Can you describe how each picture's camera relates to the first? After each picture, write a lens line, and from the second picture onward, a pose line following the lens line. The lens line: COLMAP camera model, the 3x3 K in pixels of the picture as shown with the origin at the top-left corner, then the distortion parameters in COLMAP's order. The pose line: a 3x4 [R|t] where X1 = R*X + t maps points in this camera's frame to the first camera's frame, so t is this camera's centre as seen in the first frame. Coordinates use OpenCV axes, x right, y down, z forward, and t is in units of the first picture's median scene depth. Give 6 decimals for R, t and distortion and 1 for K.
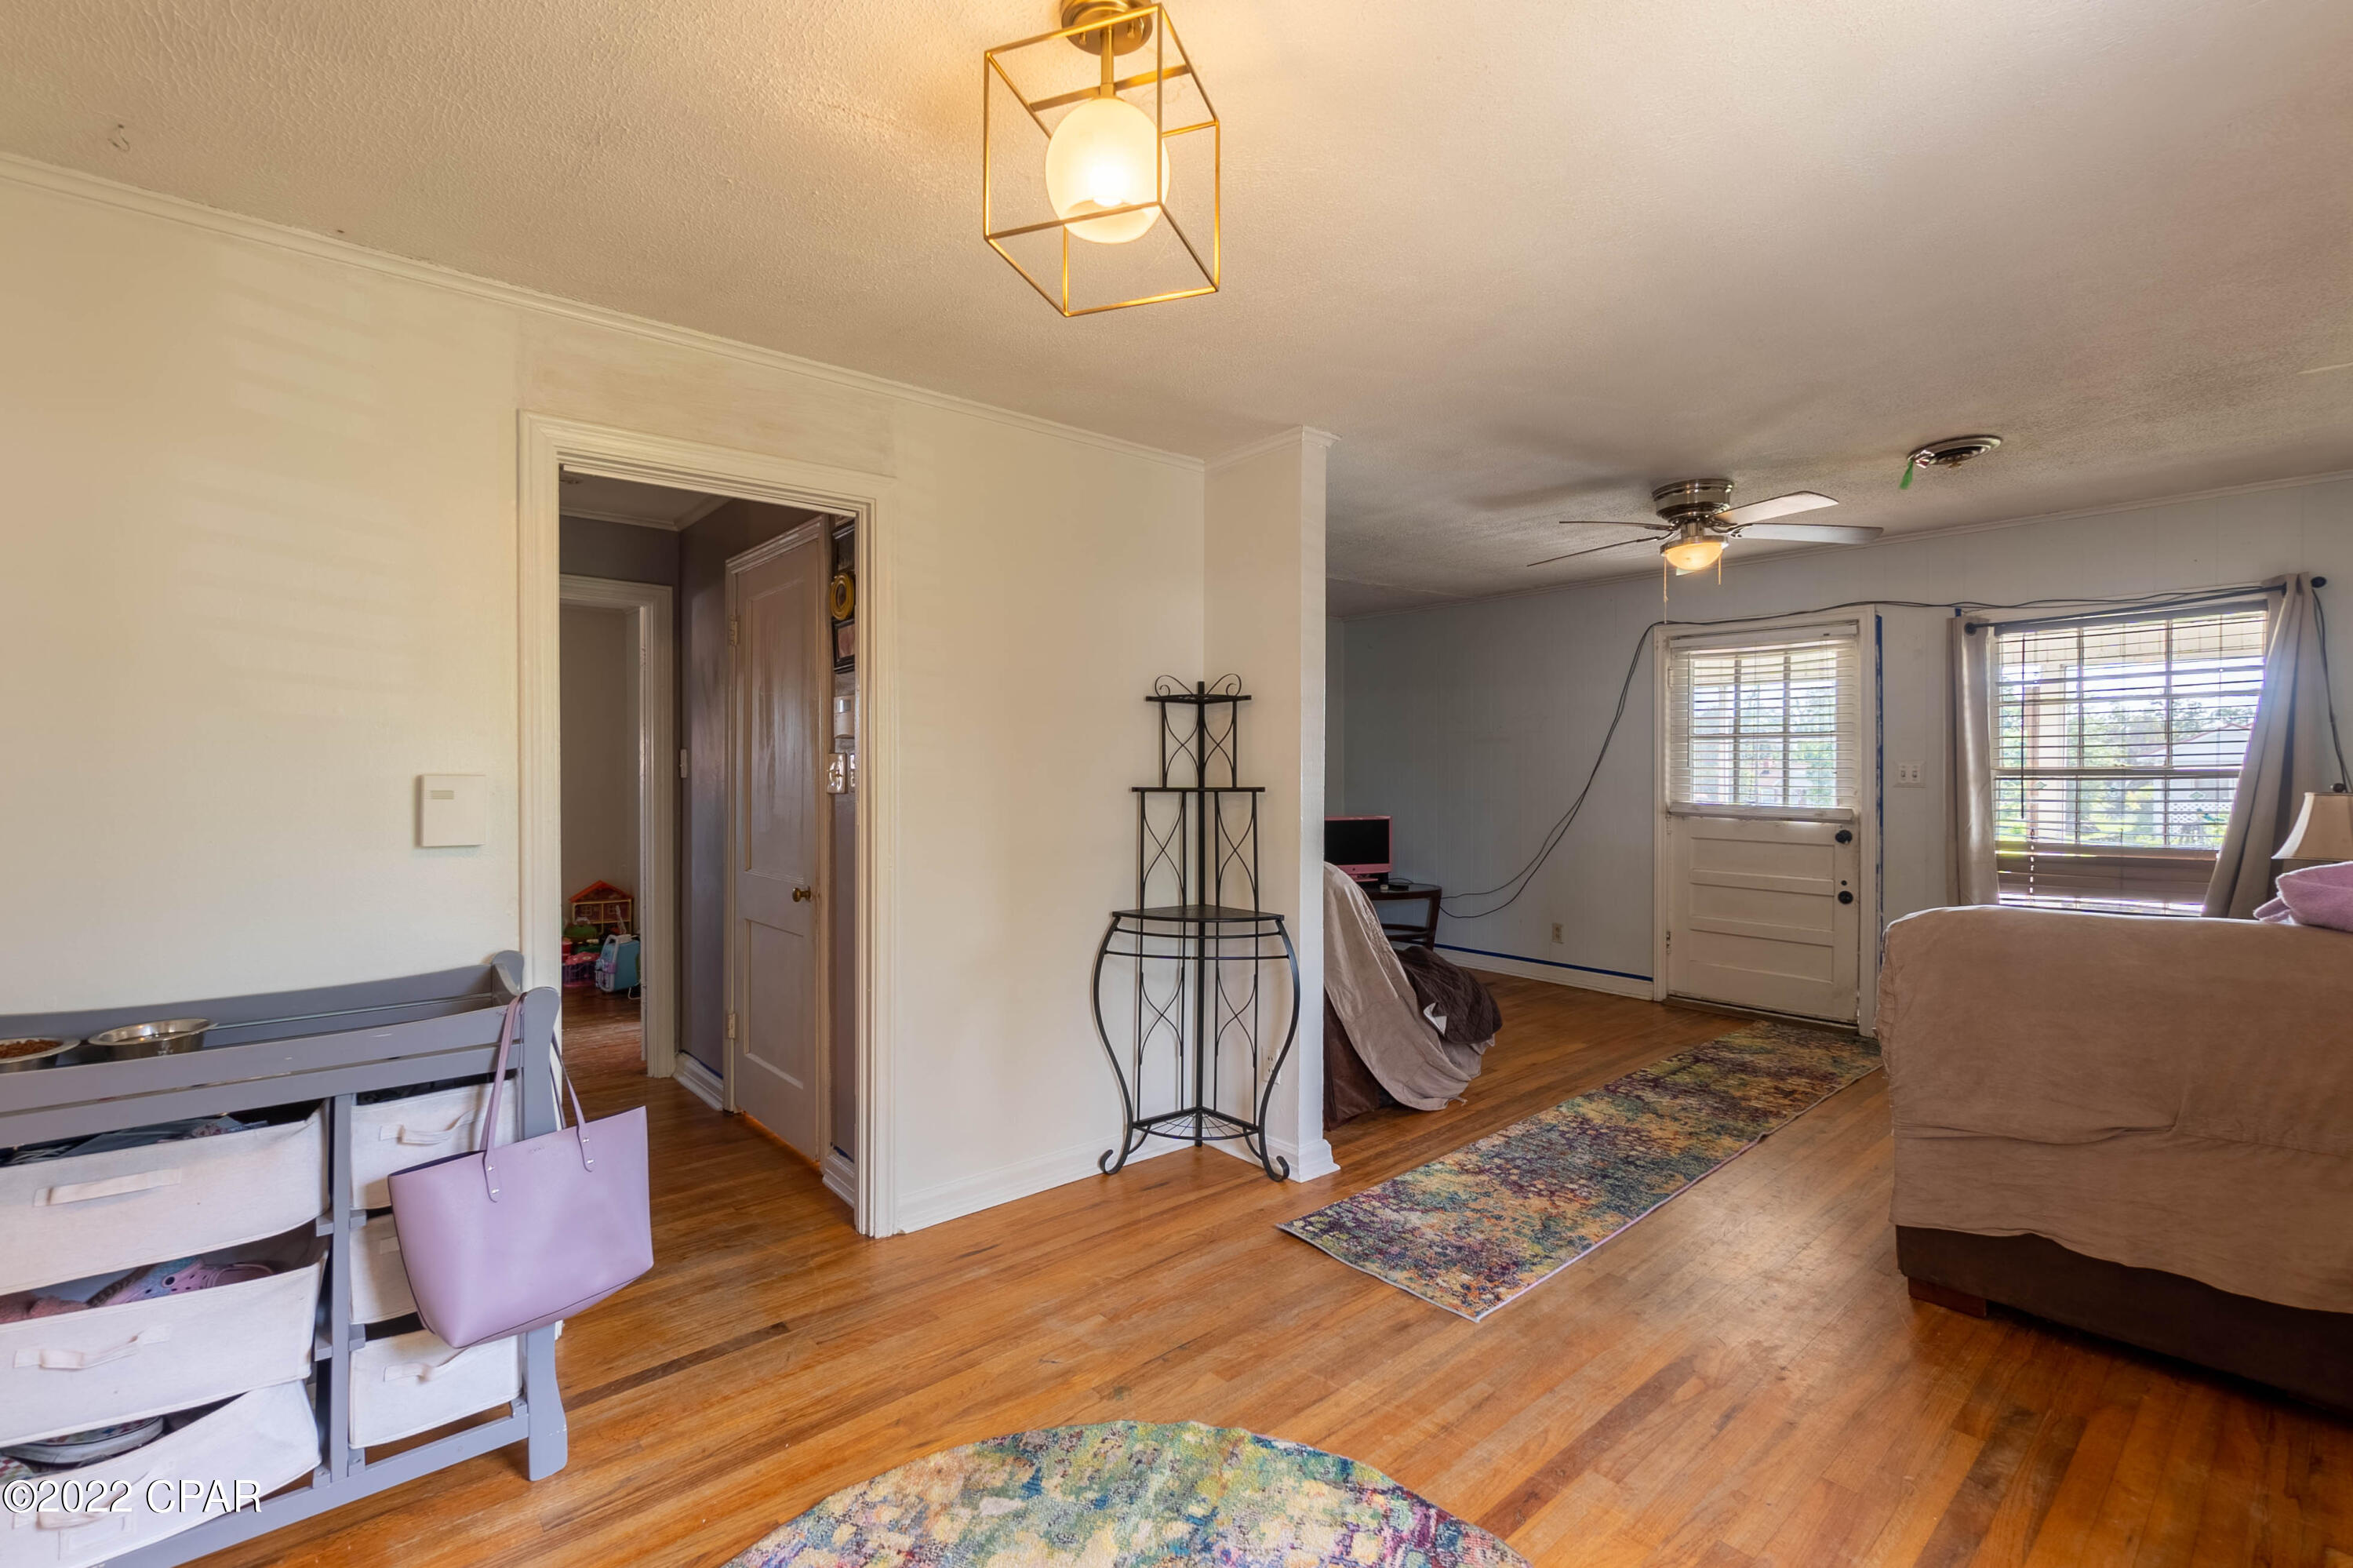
lens RADIAL K [[1019.7, 0, 1178.2], [0, 1019.7, 777.8], [0, 0, 1]] dist [-0.007877, -0.000538]
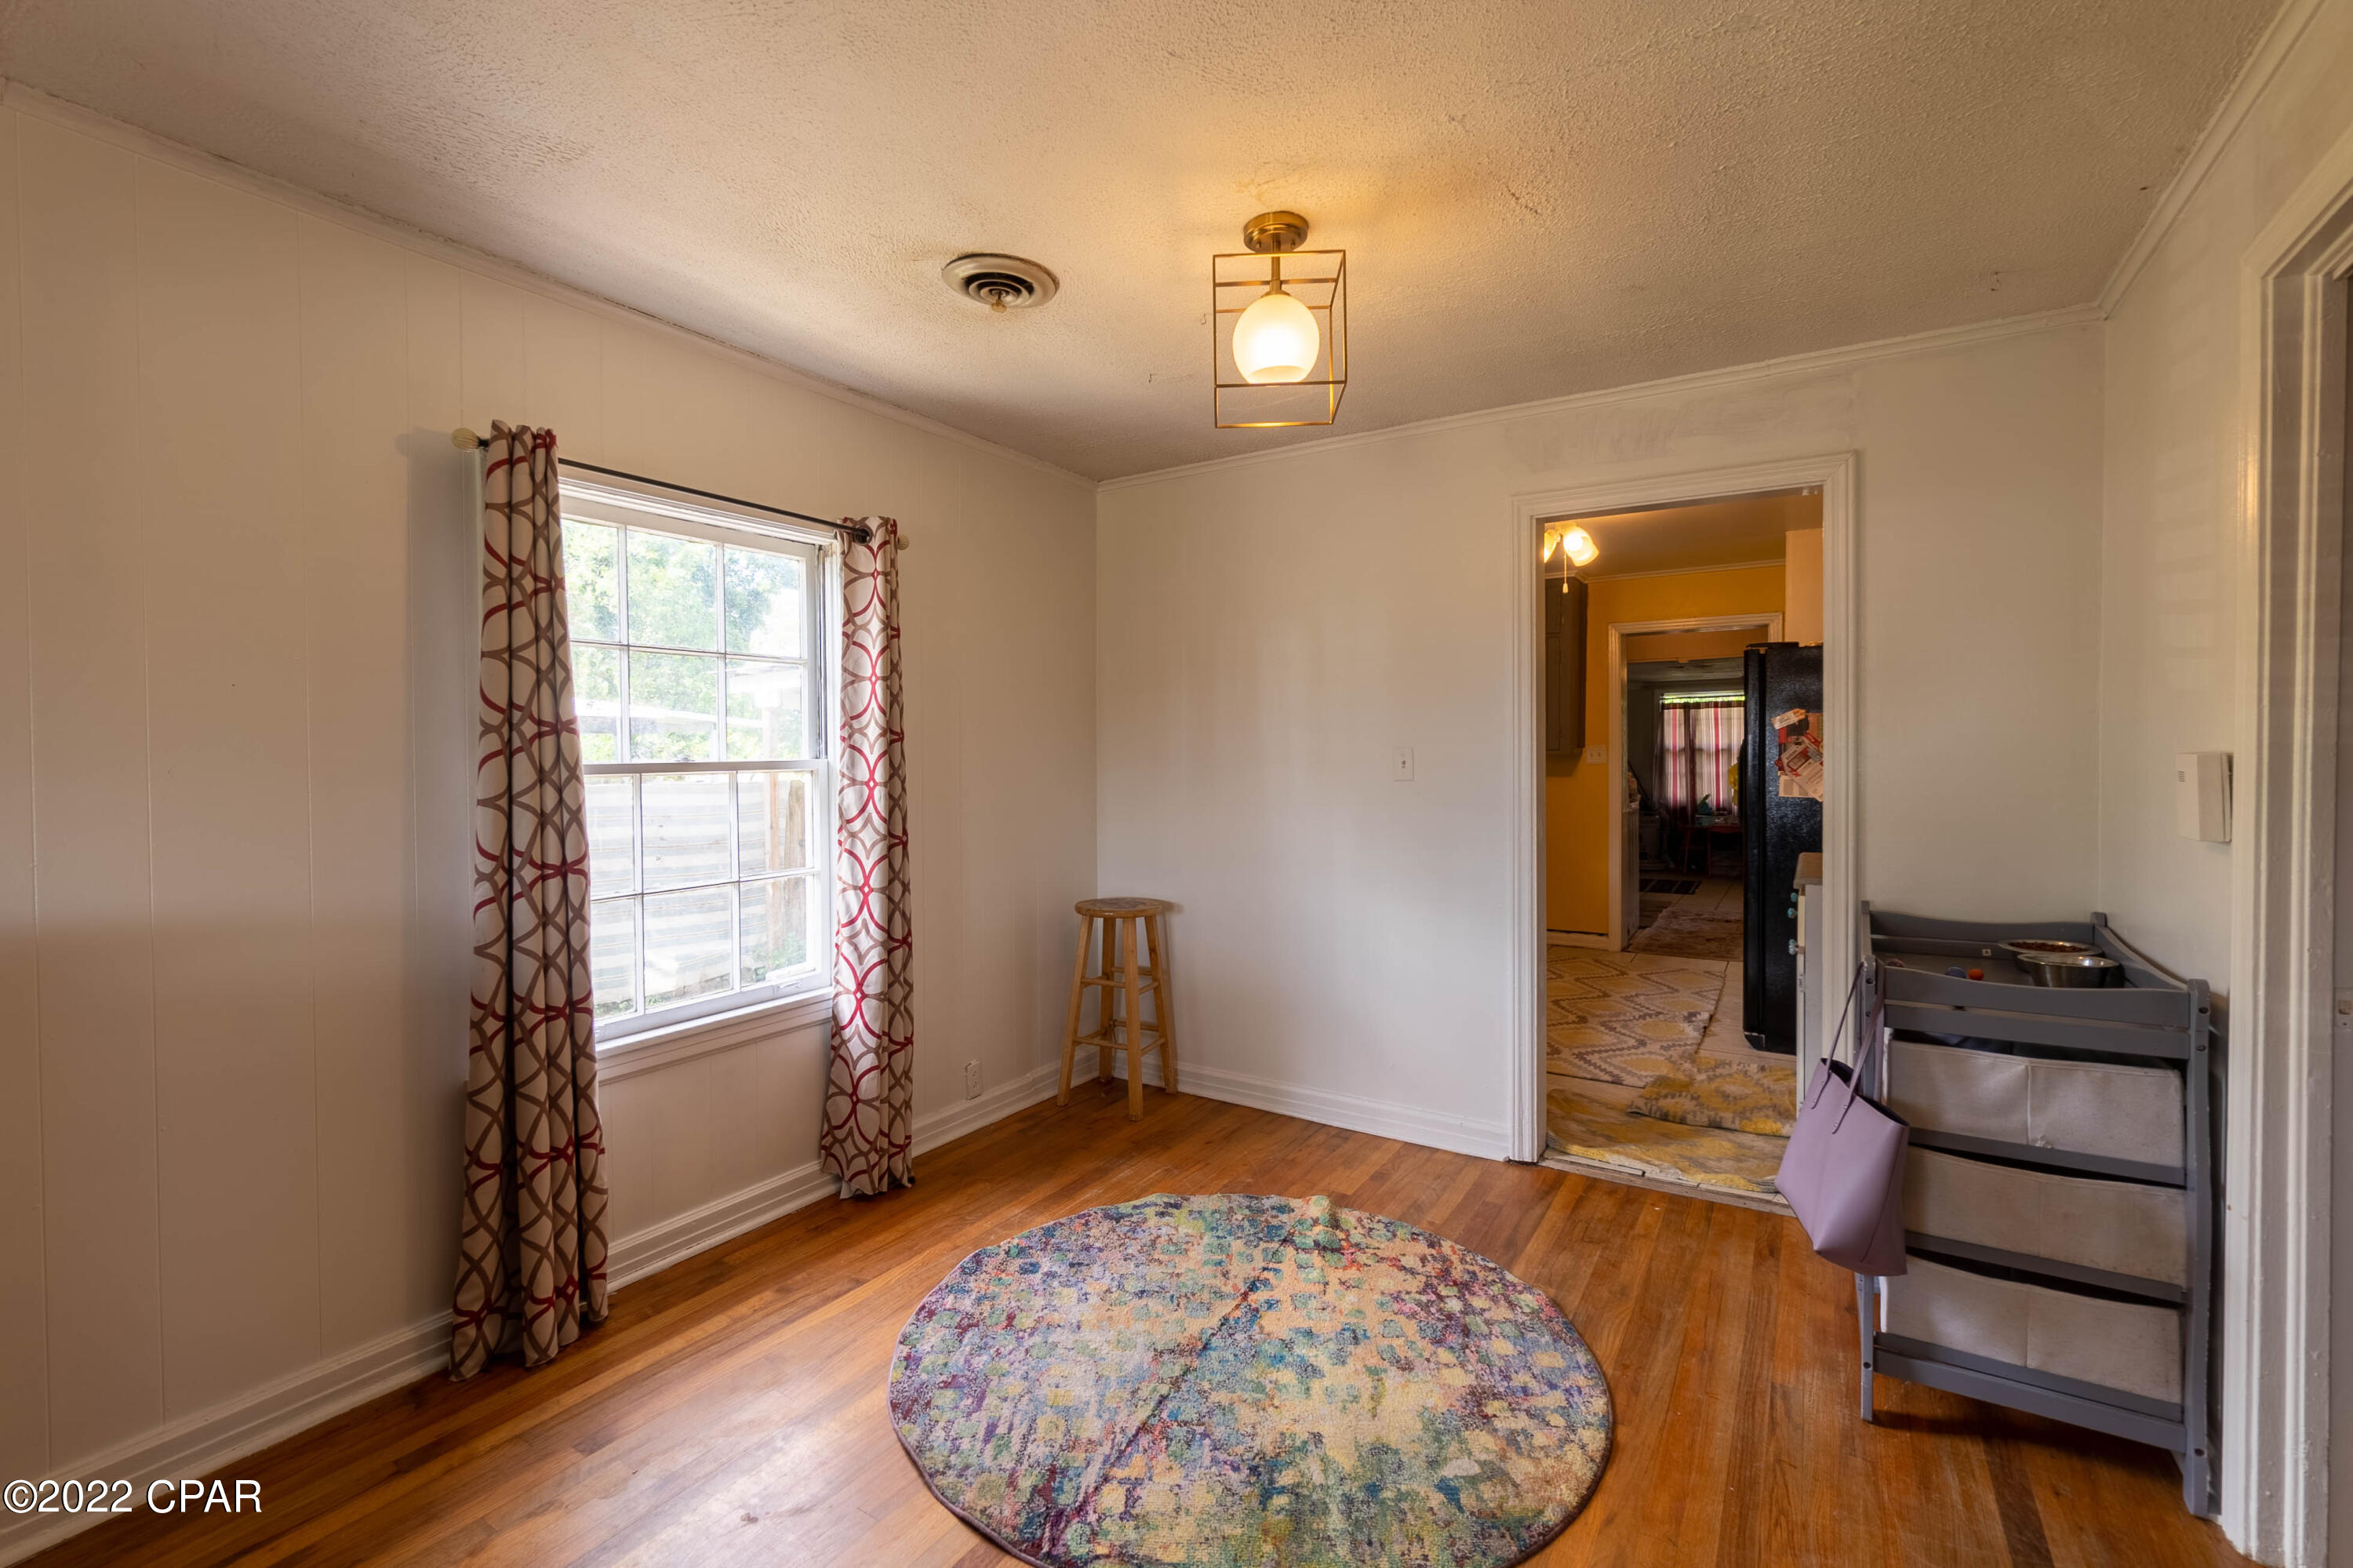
lens RADIAL K [[1019.7, 0, 1174.4], [0, 1019.7, 776.4], [0, 0, 1]] dist [-0.007877, -0.000538]
pose [[-0.957448, 0.011663, -0.288369, 0.399245], [0.003833, 0.999609, 0.027705, -0.018837], [0.288579, 0.025421, -0.957118, 1.916809]]
